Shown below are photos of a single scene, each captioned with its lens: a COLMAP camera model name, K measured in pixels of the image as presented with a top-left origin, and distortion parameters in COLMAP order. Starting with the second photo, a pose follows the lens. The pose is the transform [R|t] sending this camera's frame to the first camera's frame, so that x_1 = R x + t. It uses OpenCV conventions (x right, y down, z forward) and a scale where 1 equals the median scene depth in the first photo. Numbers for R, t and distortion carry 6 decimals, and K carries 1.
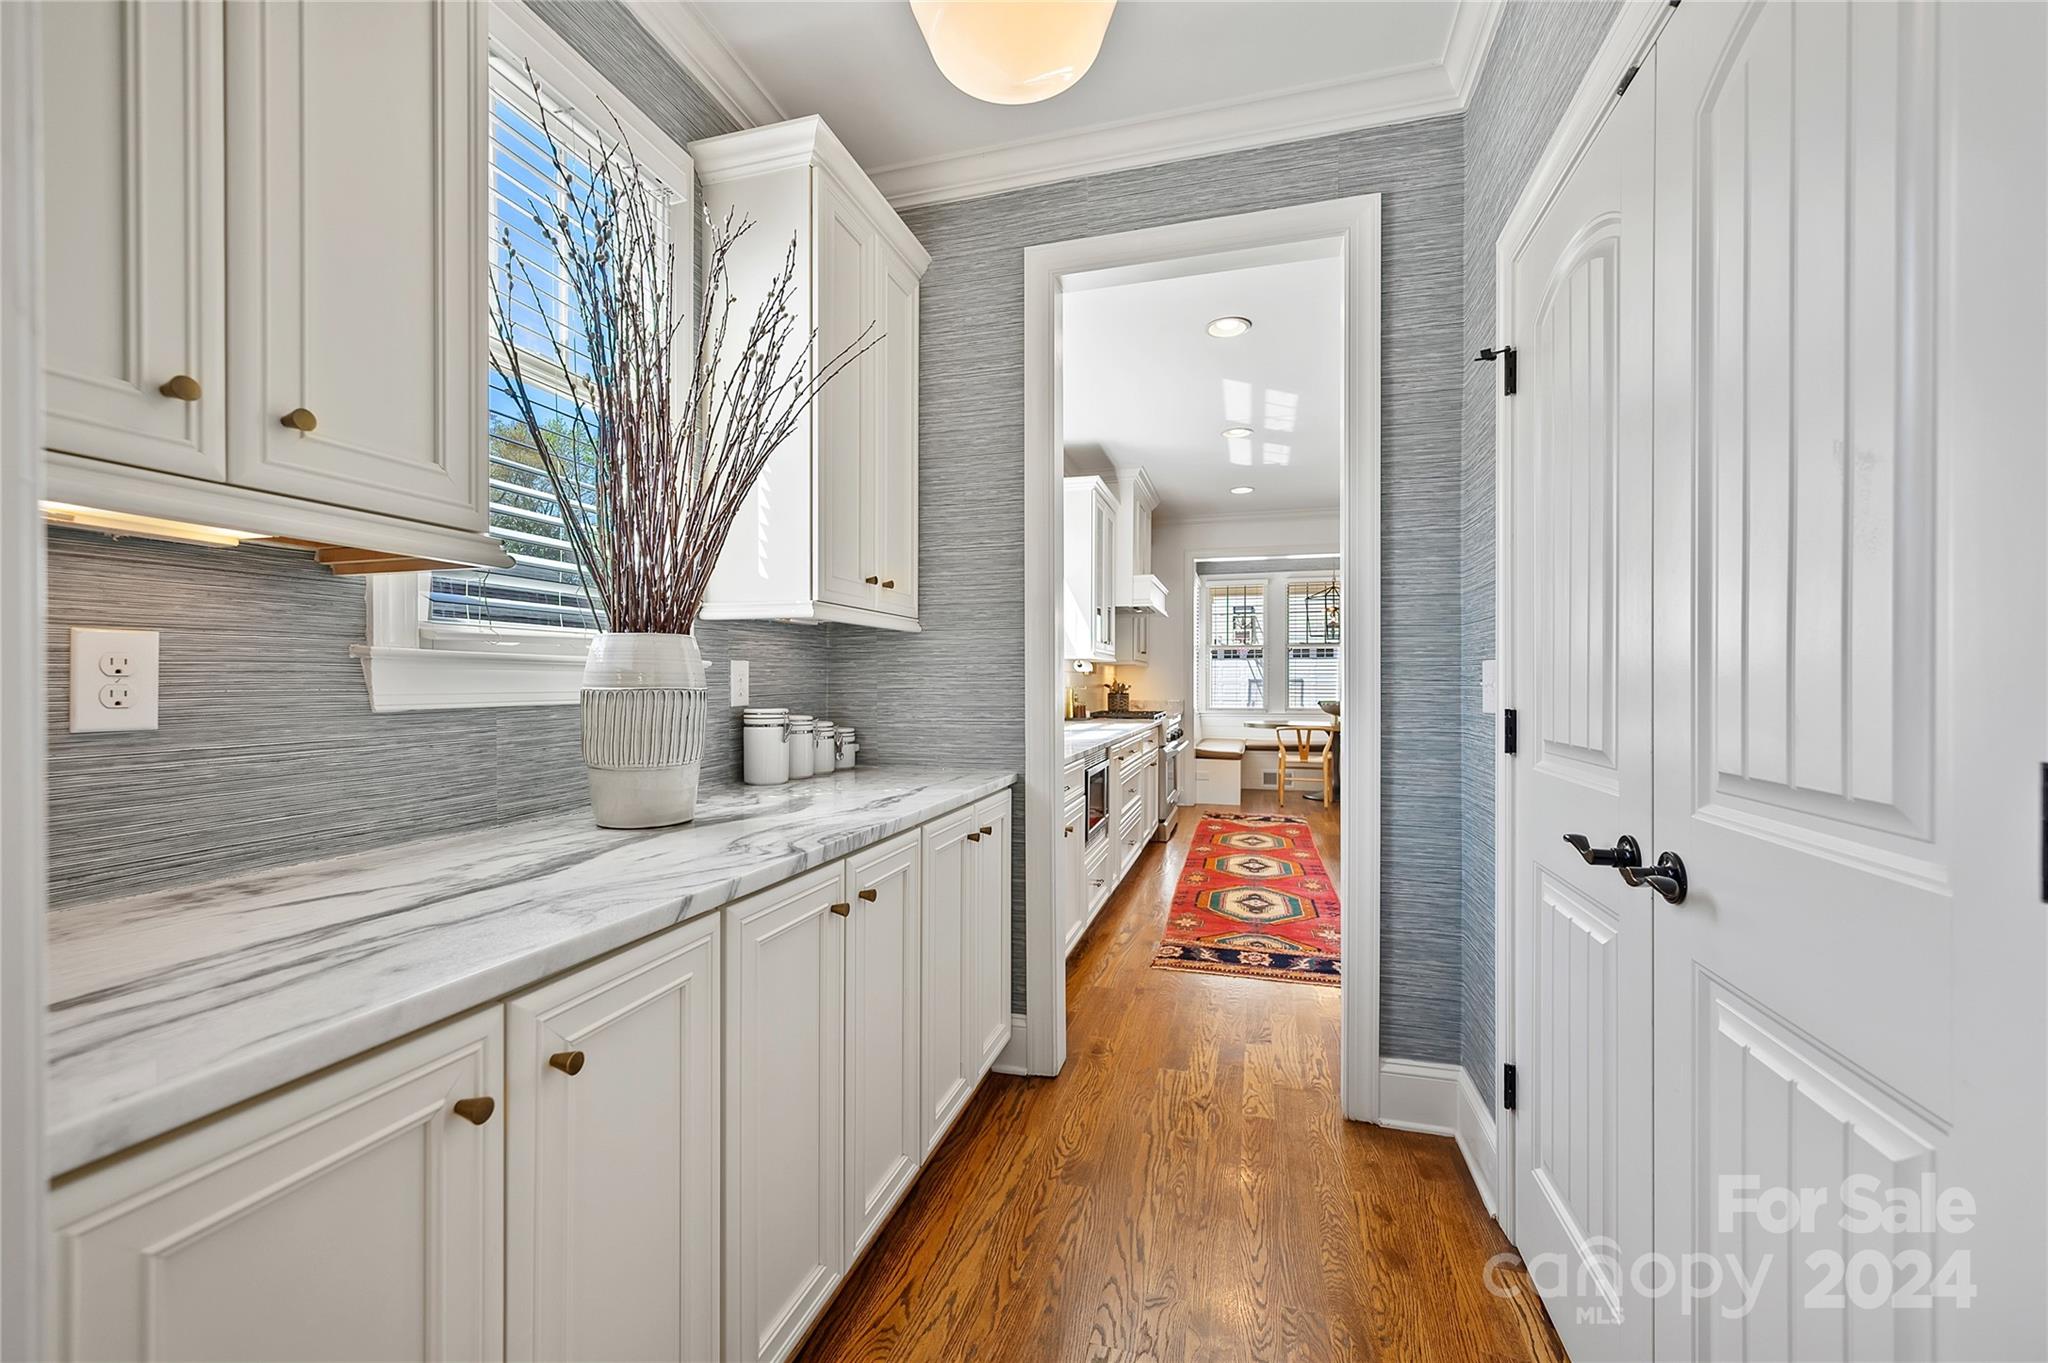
lens RADIAL K [[830.8, 0, 1023.0], [0, 830.8, 670.7], [0, 0, 1]] dist [0.003421, -0.000930]
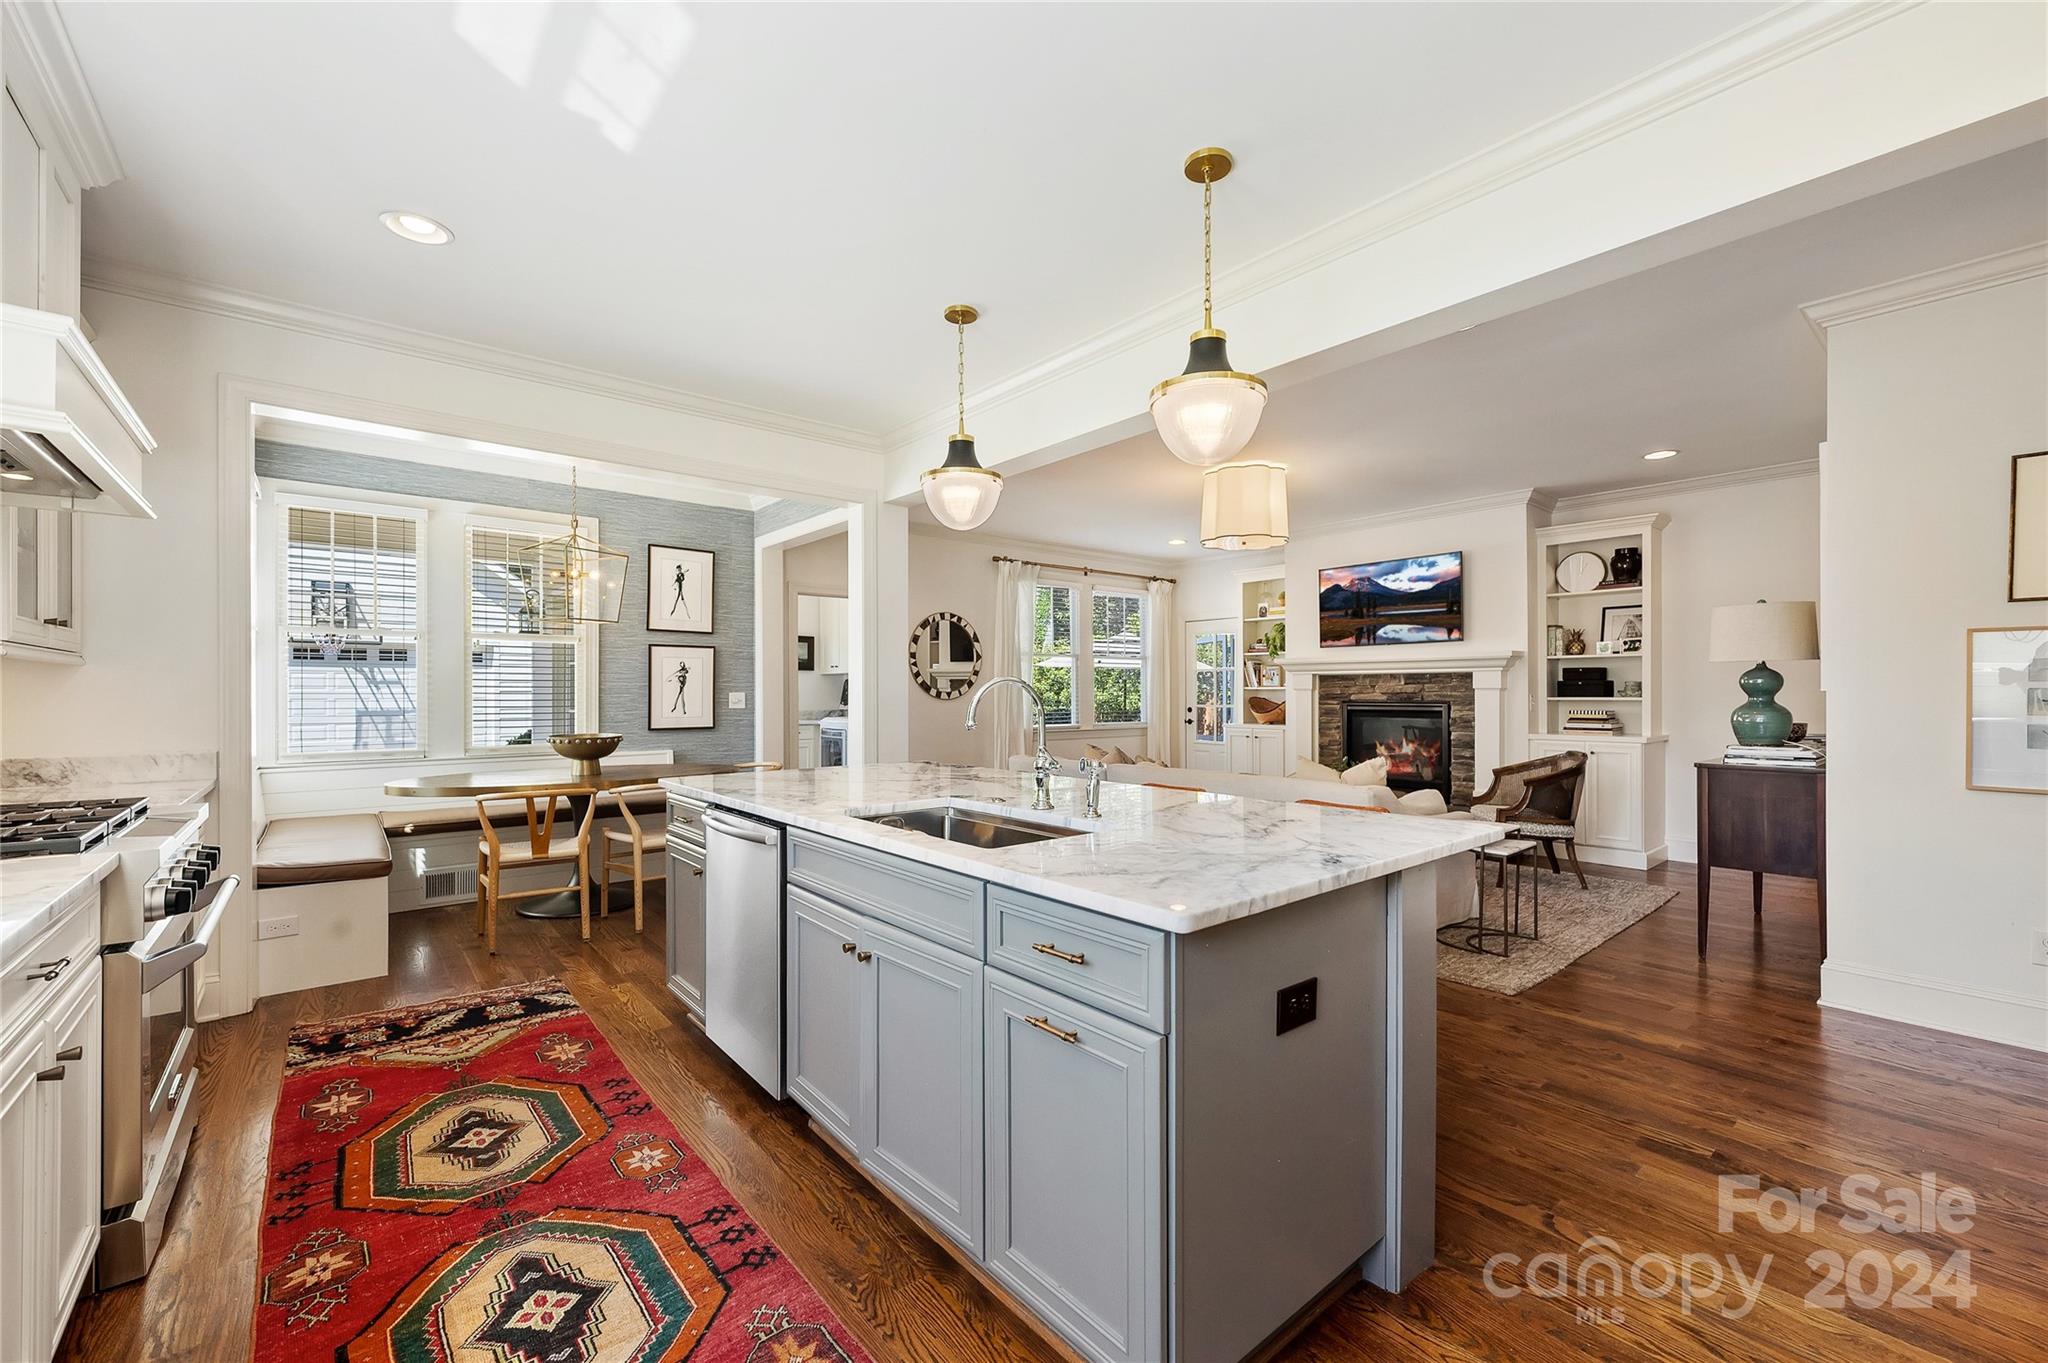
lens RADIAL K [[830.8, 0, 1028.6], [0, 830.8, 698.3], [0, 0, 1]] dist [0.003421, -0.000930]
pose [[0.565720, -0.004467, 0.824585, 0.164864], [-0.010707, 0.999861, 0.012763, -0.001165], [-0.824528, -0.016049, 0.565594, 0.880996]]
